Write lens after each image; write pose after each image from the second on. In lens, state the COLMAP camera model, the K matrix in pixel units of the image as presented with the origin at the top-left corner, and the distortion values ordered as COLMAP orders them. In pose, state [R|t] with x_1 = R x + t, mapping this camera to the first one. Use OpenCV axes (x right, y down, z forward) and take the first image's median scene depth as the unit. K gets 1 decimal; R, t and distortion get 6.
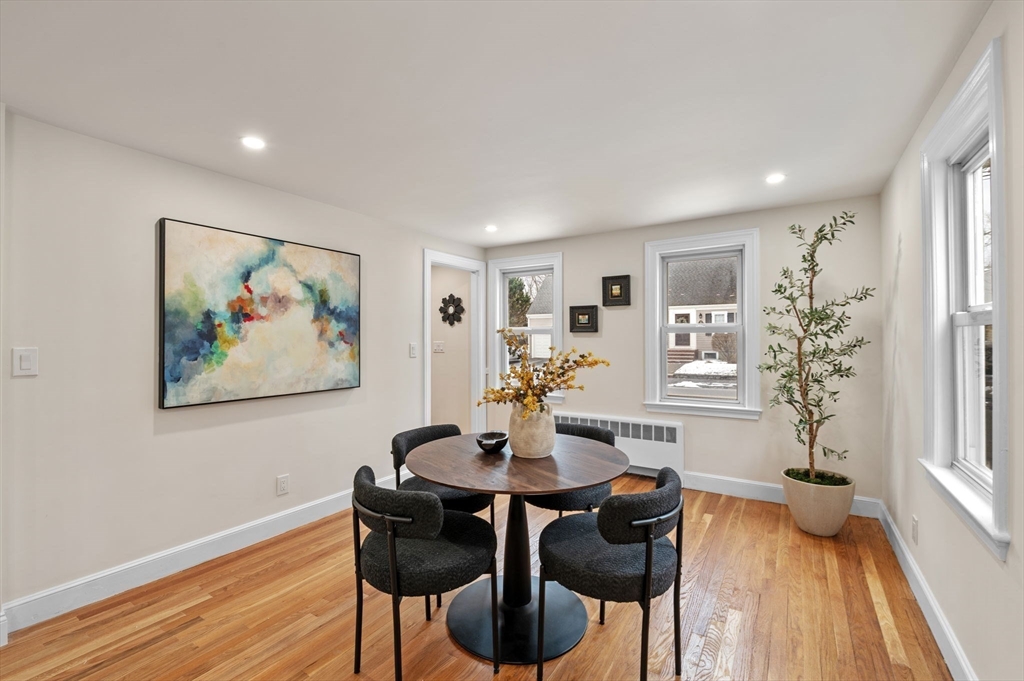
lens RADIAL K [[446.9, 0, 503.4], [0, 446.9, 335.7], [0, 0, 1]] dist [-0.009572, -0.000640]
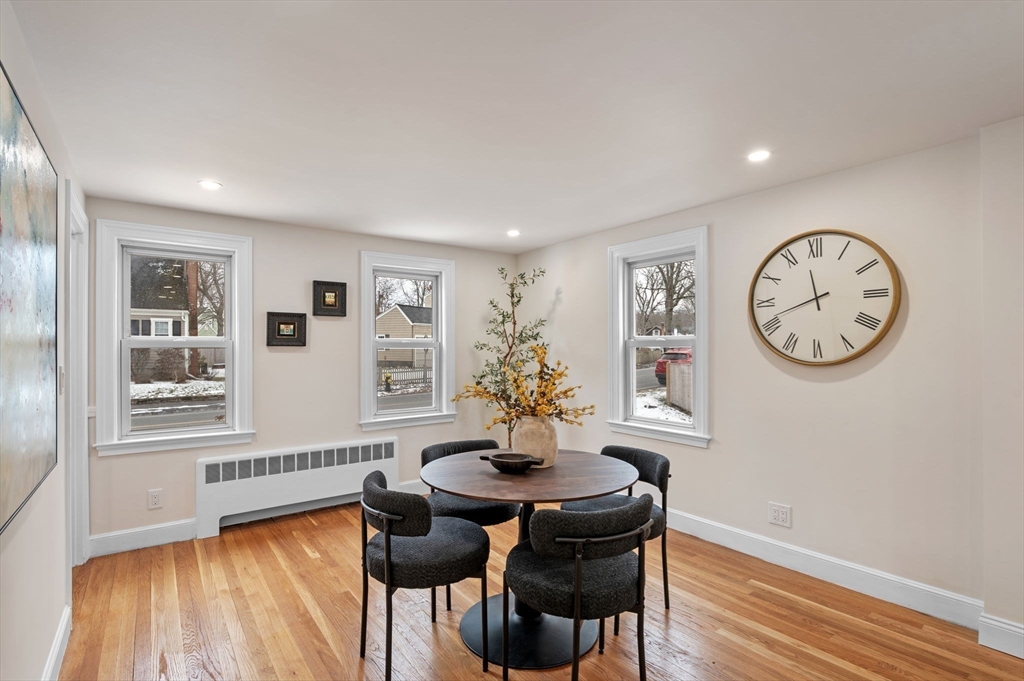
lens RADIAL K [[506.5, 0, 513.3], [0, 506.5, 348.4], [0, 0, 1]] dist [-0.001915, -0.001576]
pose [[0.339951, 0.004254, 0.940434, -0.725513], [-0.004270, 0.999986, -0.002980, -0.003686], [-0.940434, -0.003003, 0.339964, 0.433597]]
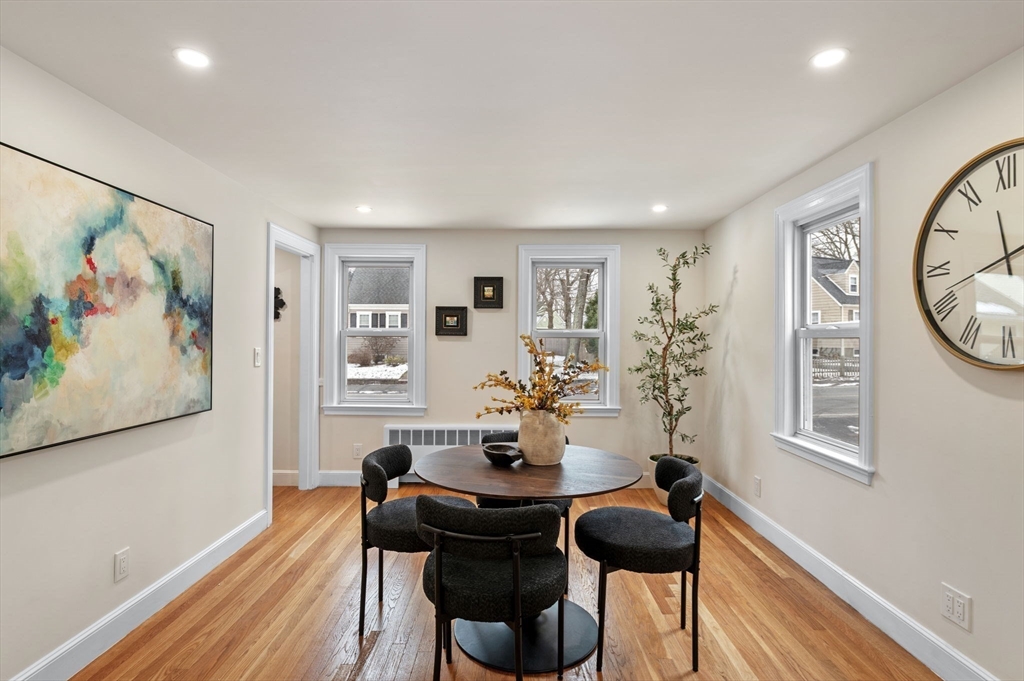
lens RADIAL K [[533.8, 0, 506.5], [0, 533.8, 337.3], [0, 0, 1]] dist [-0.001204, -0.000650]
pose [[0.839266, 0.010731, 0.543615, -0.437162], [-0.012066, 0.999927, -0.001111, -0.006186], [-0.543587, -0.005626, 0.839334, 0.032583]]
